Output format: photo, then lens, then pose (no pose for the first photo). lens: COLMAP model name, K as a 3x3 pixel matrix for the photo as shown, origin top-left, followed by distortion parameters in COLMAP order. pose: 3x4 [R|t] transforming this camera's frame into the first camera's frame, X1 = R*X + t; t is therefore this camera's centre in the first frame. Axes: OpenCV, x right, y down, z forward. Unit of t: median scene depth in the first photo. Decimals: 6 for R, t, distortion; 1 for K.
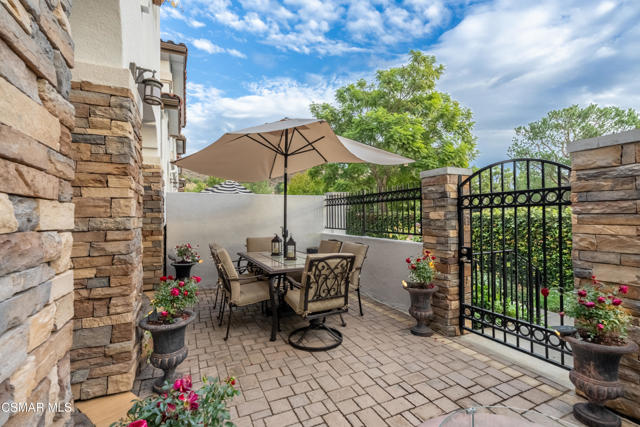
lens RADIAL K [[294.0, 0, 320.0], [0, 294.0, 213.5], [0, 0, 1]] dist [-0.000346, 0.000023]
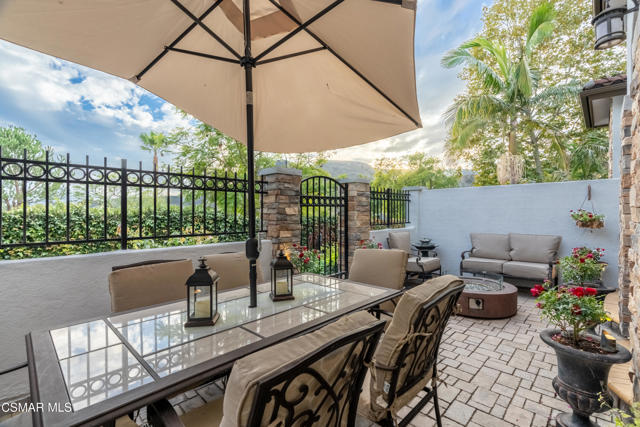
lens RADIAL K [[290.3, 0, 320.0], [0, 290.3, 213.5], [0, 0, 1]] dist [-0.002131, -0.000239]
pose [[-0.356529, 0.007286, 0.934256, -0.753081], [-0.004897, 0.999941, -0.009666, 0.030094], [-0.934272, -0.008021, -0.356472, 1.470688]]
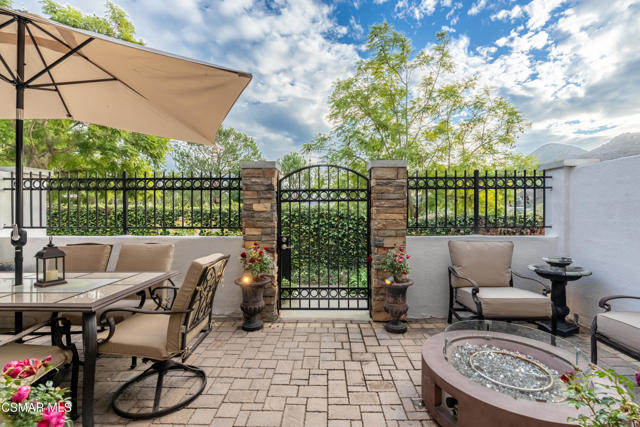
lens RADIAL K [[290.3, 0, 320.0], [0, 290.3, 213.5], [0, 0, 1]] dist [-0.002131, -0.000239]
pose [[0.438762, 0.002143, 0.898601, -0.474538], [-0.012956, 0.999908, 0.003942, 0.025277], [-0.898510, -0.013372, 0.438749, 0.430520]]
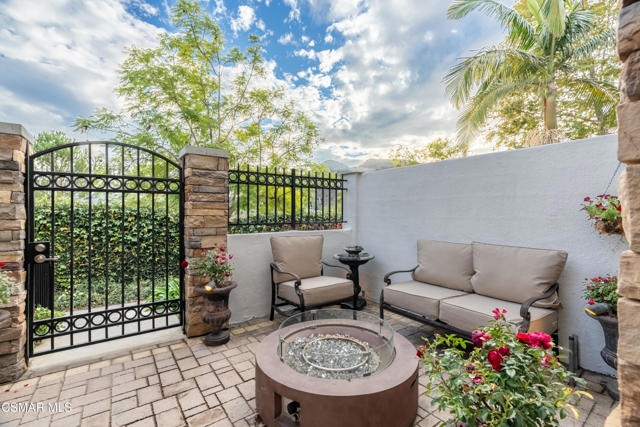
lens RADIAL K [[290.8, 0, 326.9], [0, 290.8, 213.2], [0, 0, 1]] dist [-0.004729, 0.000875]
pose [[-0.204629, 0.007178, 0.978813, -0.385116], [-0.011836, 0.999882, -0.009807, 0.044993], [-0.978768, -0.013592, -0.204520, 0.492204]]
